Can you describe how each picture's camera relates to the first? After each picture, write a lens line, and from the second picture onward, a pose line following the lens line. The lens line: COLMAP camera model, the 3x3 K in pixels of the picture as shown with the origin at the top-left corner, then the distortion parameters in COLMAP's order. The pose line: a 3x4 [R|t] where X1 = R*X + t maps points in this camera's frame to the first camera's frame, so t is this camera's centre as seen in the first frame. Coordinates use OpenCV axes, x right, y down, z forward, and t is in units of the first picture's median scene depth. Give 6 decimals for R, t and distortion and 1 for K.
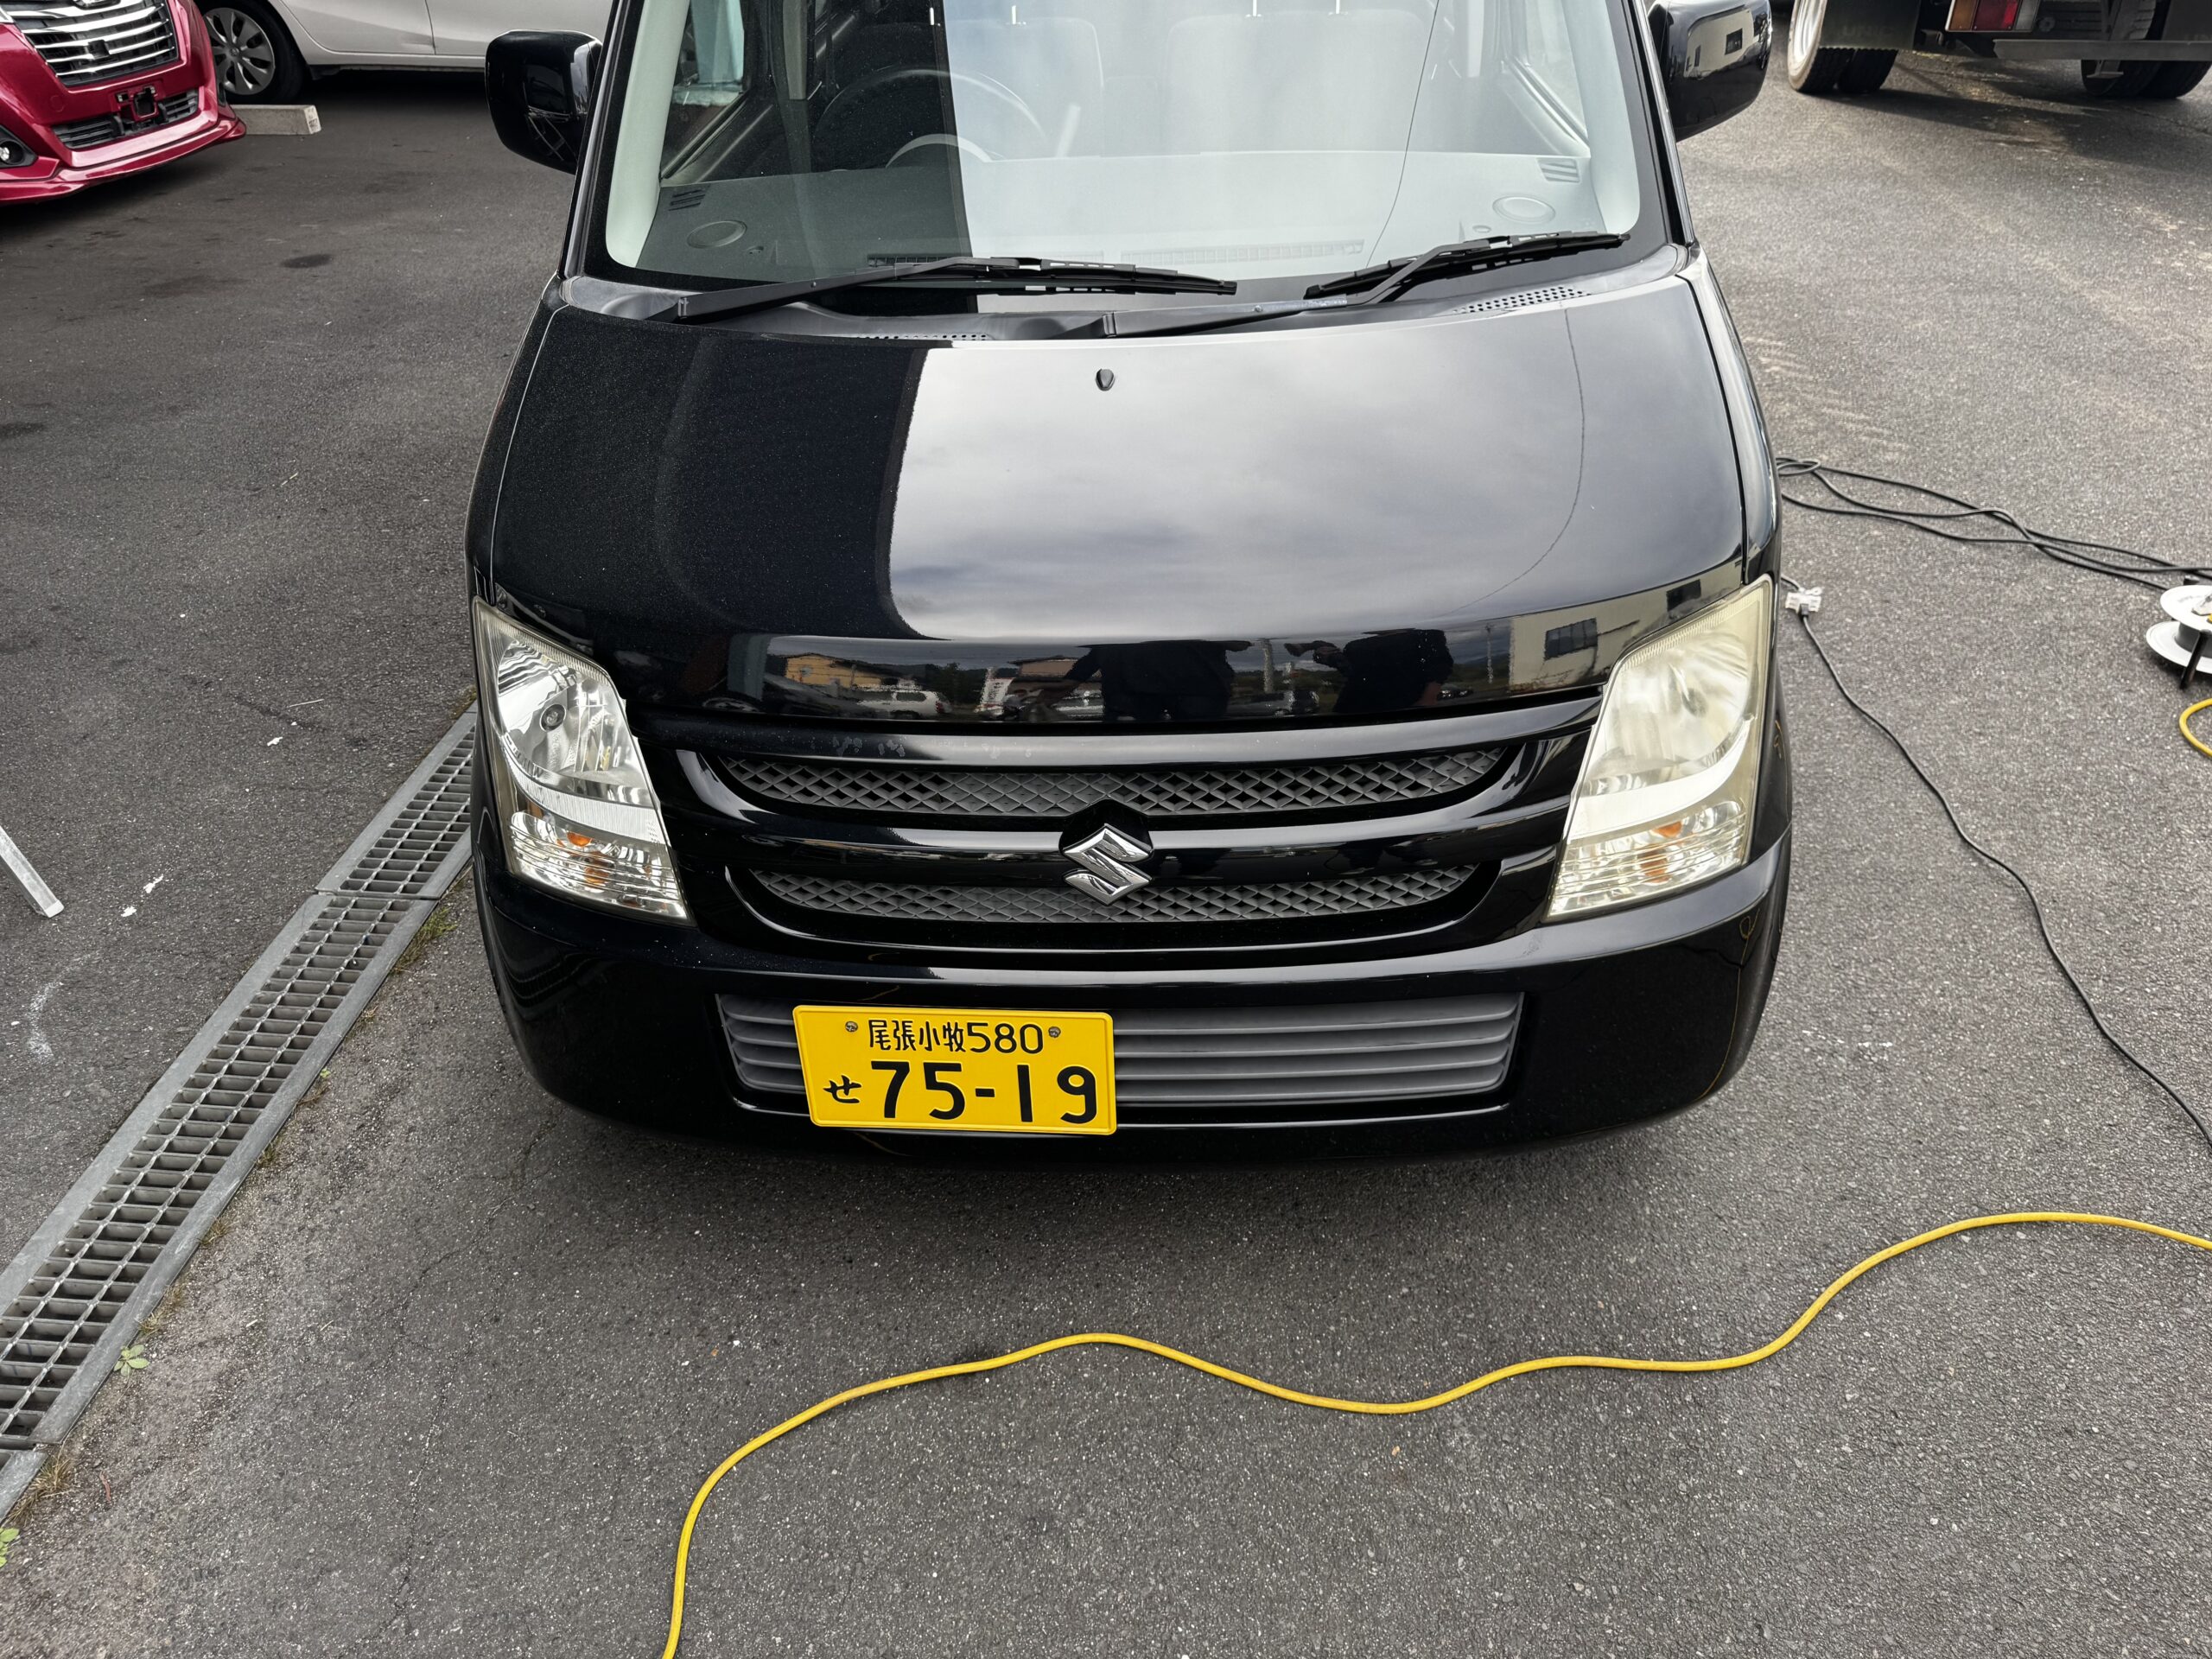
lens RADIAL K [[1539.0, 0, 1092.2], [0, 1539.0, 839.4], [0, 0, 1]] dist [0.055635, -0.001949]
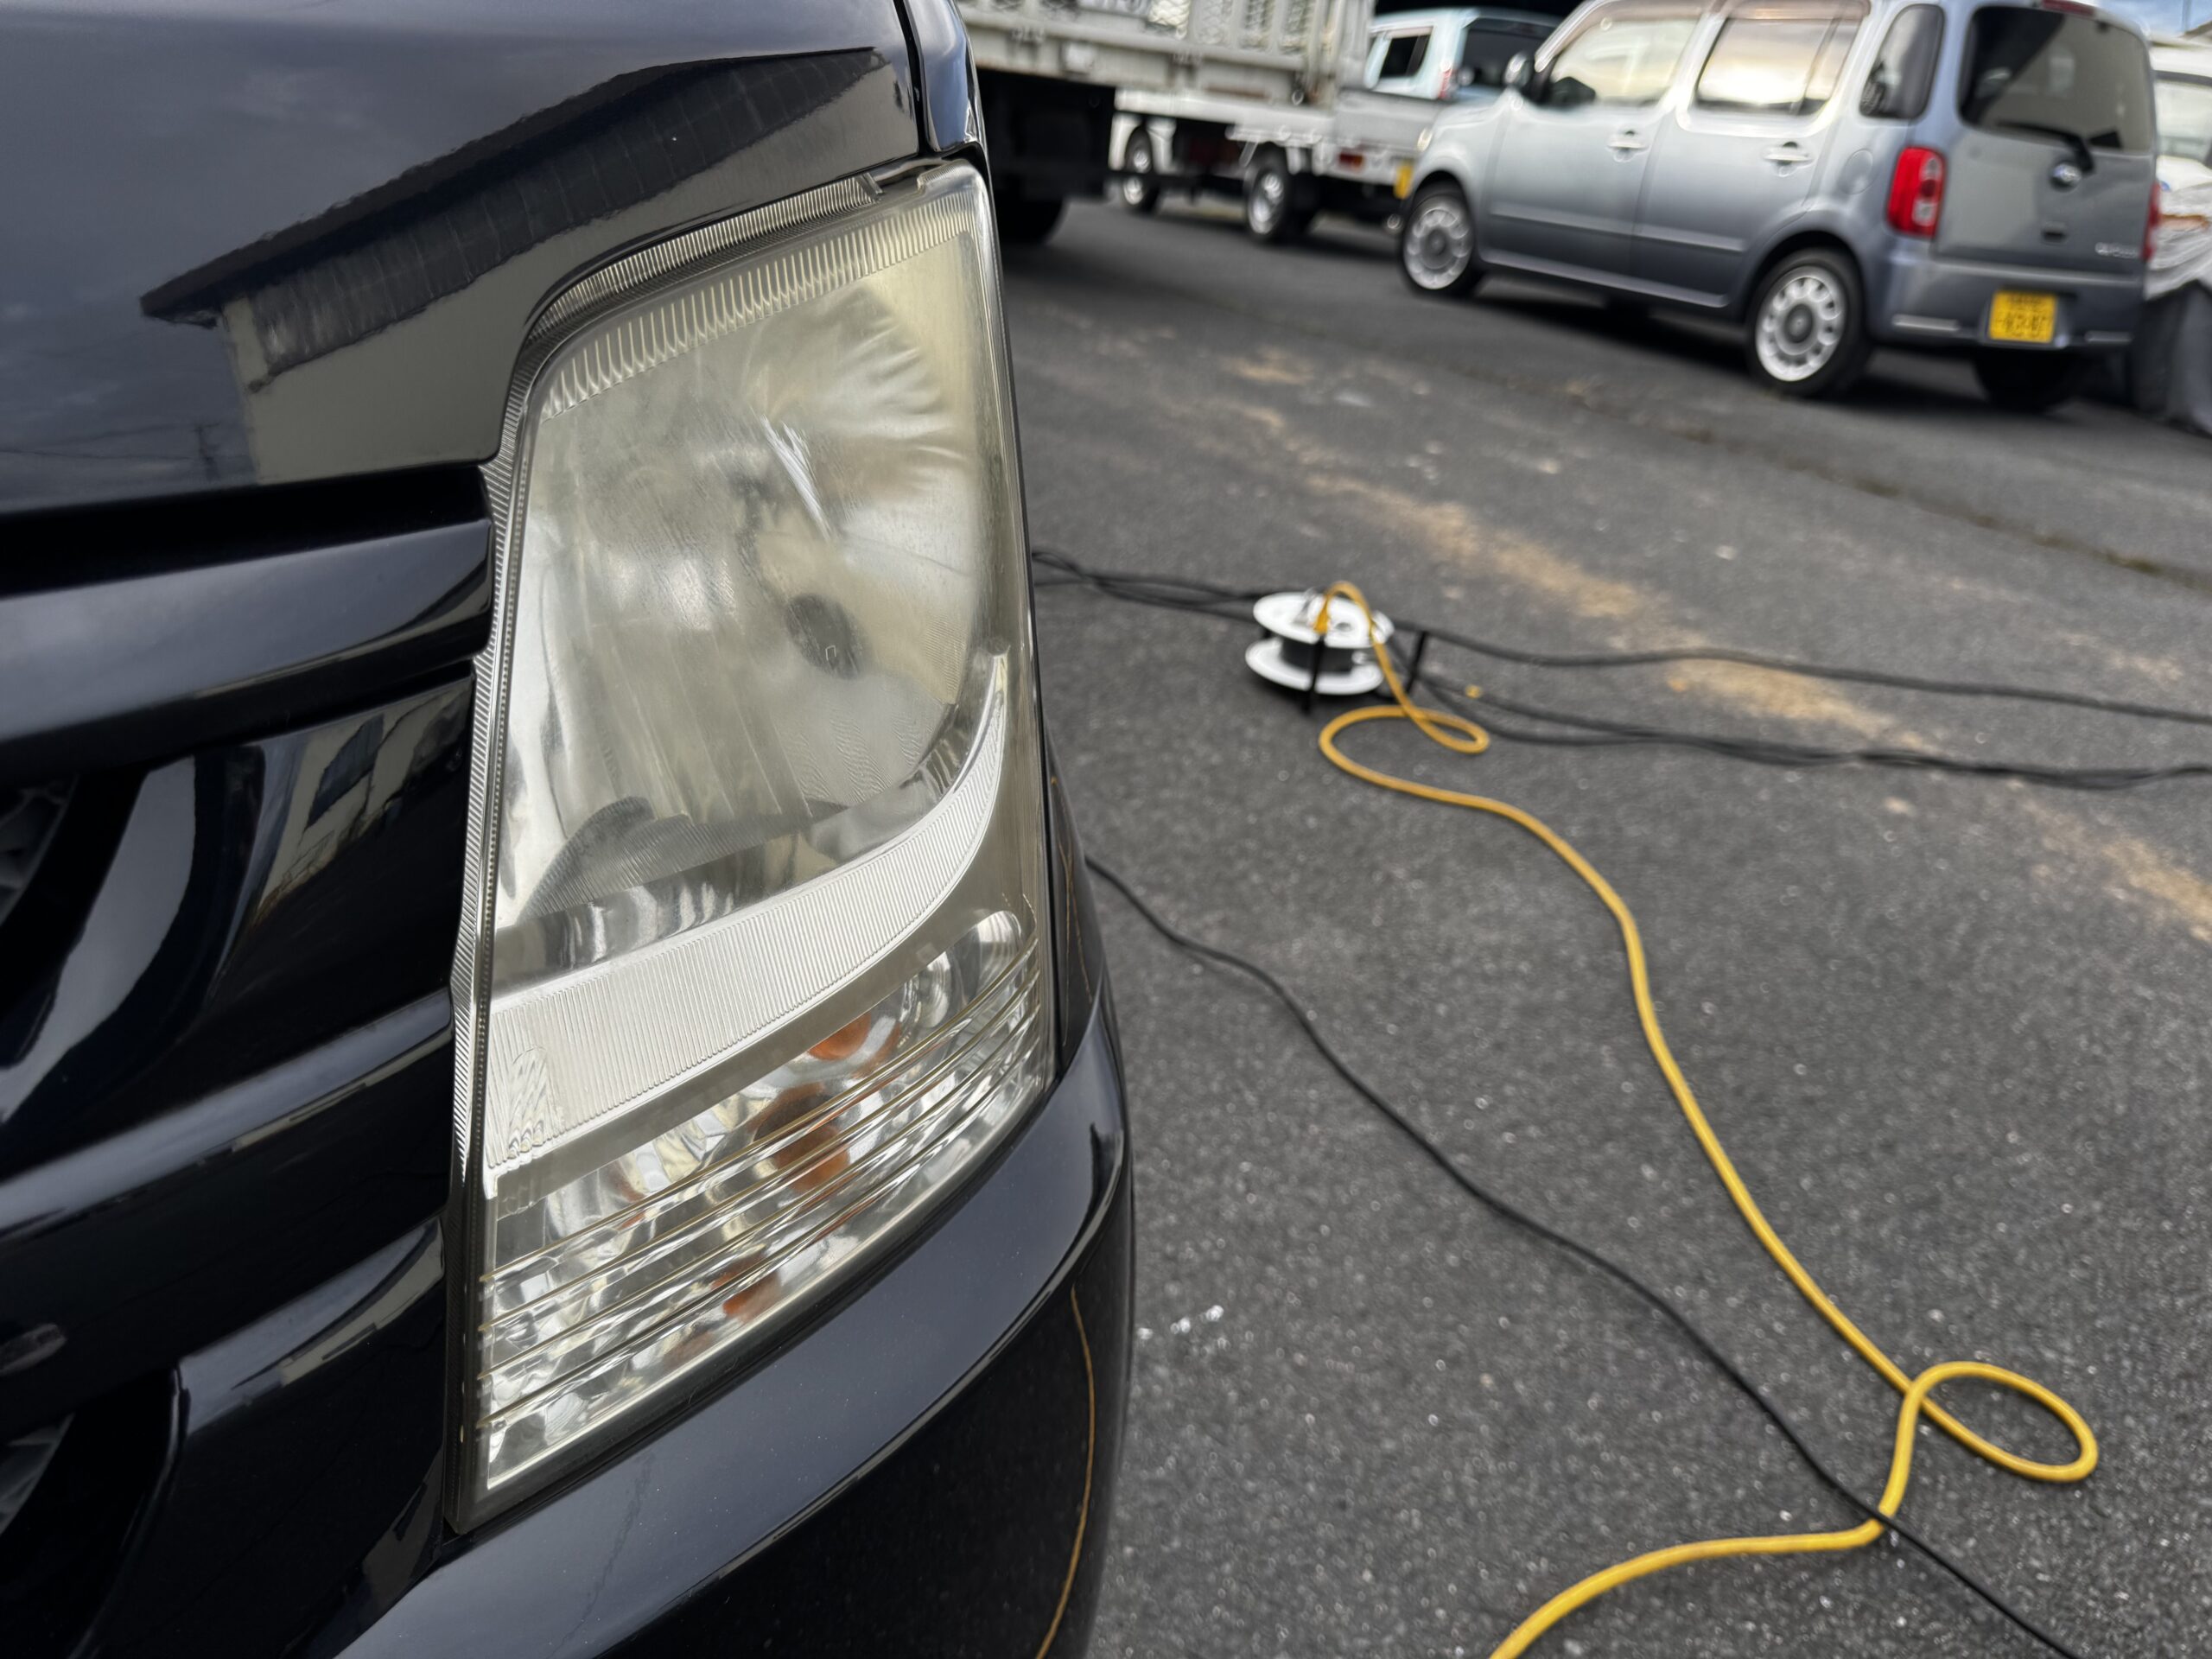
lens RADIAL K [[1539.0, 0, 1096.5], [0, 1539.0, 838.3], [0, 0, 1]] dist [0.055635, -0.001949]
pose [[0.812712, -0.145277, 0.564264, 0.187788], [0.213884, 0.975196, -0.056981, -0.012604], [-0.541989, 0.166996, 0.823626, 0.545477]]
